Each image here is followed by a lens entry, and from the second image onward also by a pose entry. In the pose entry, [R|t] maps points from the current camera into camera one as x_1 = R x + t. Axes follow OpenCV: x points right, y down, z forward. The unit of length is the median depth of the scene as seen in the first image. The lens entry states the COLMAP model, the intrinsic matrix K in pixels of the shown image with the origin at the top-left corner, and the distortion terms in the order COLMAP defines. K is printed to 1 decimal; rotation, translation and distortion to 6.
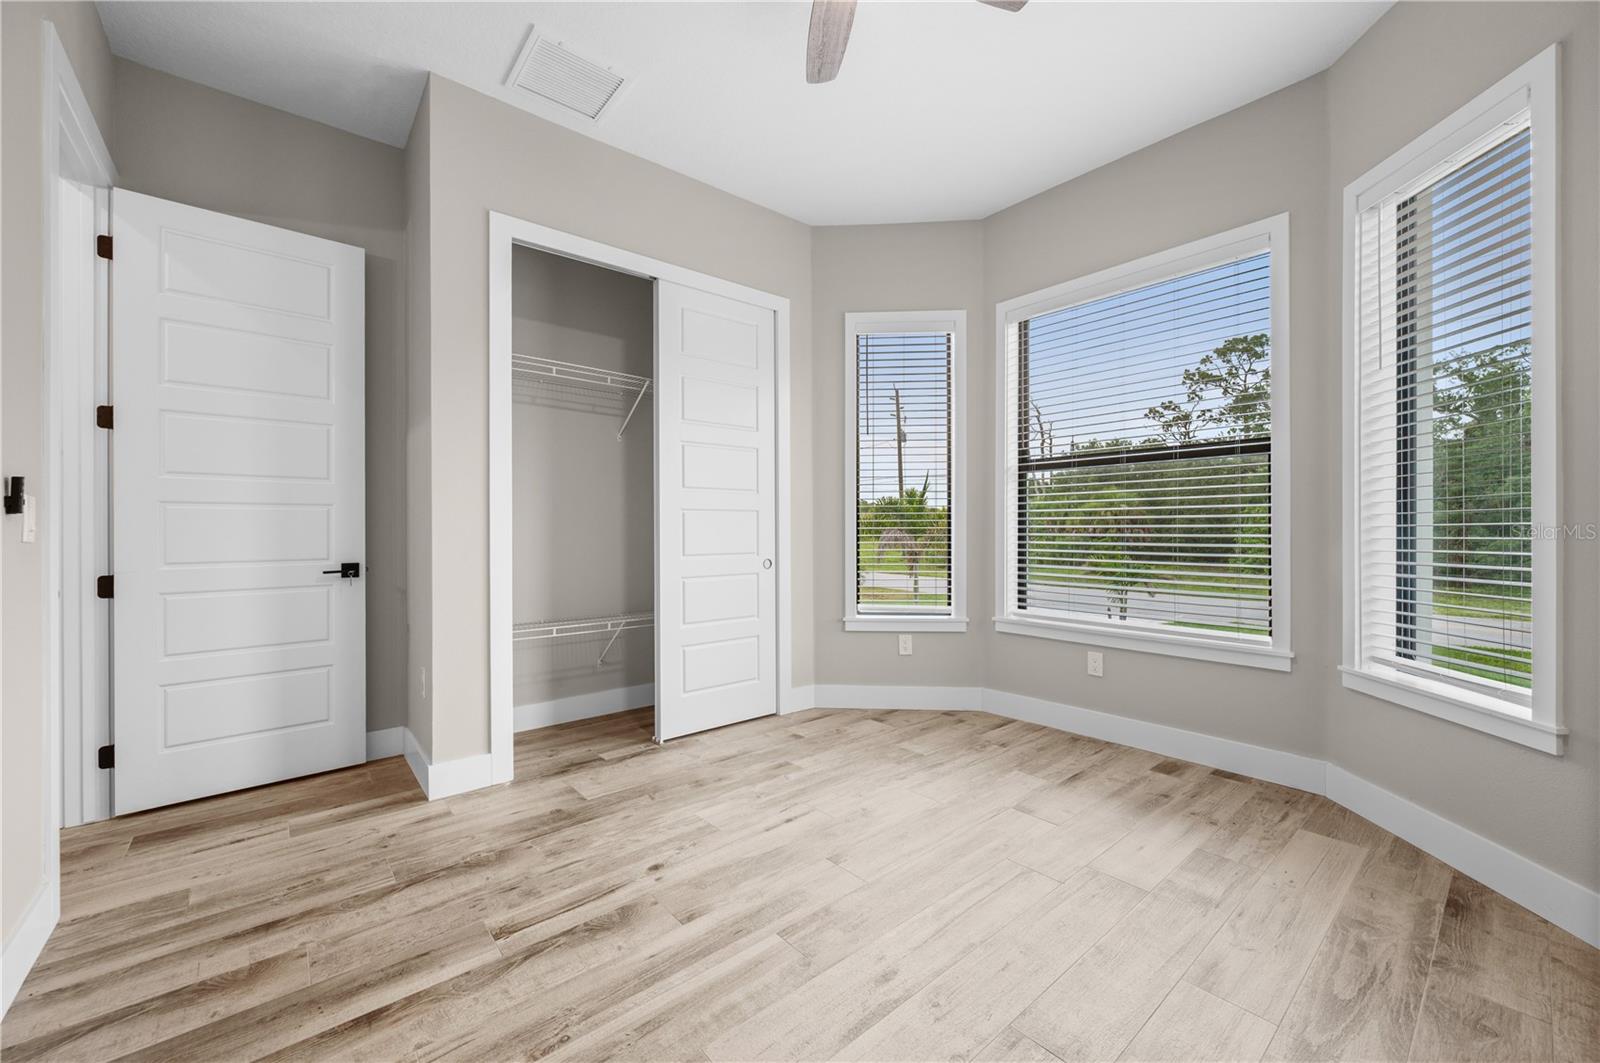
lens RADIAL K [[627.8, 0, 803.6], [0, 627.8, 531.3], [0, 0, 1]] dist [0.000145, 0.000041]
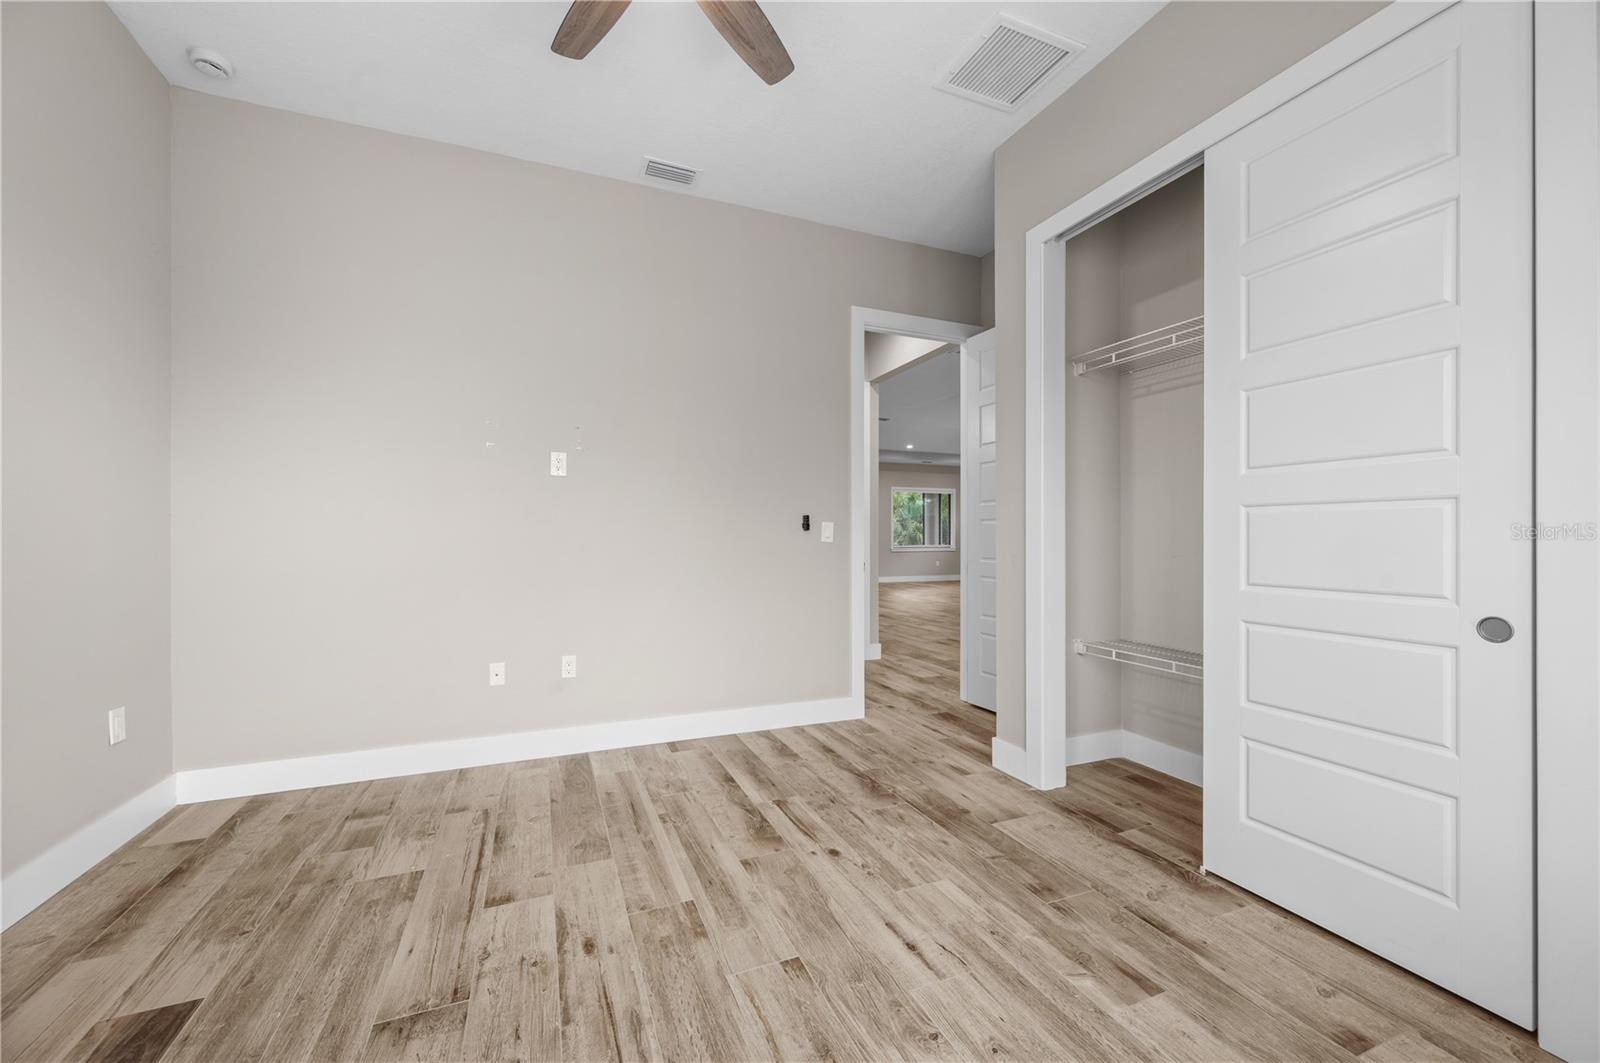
lens RADIAL K [[627.8, 0, 799.6], [0, 627.8, 530.0], [0, 0, 1]] dist [0.000145, 0.000041]
pose [[-0.299541, -0.005225, -0.954069, 0.744152], [-0.004165, 0.999983, -0.004169, -0.010110], [0.954074, 0.002725, -0.299557, 1.164167]]
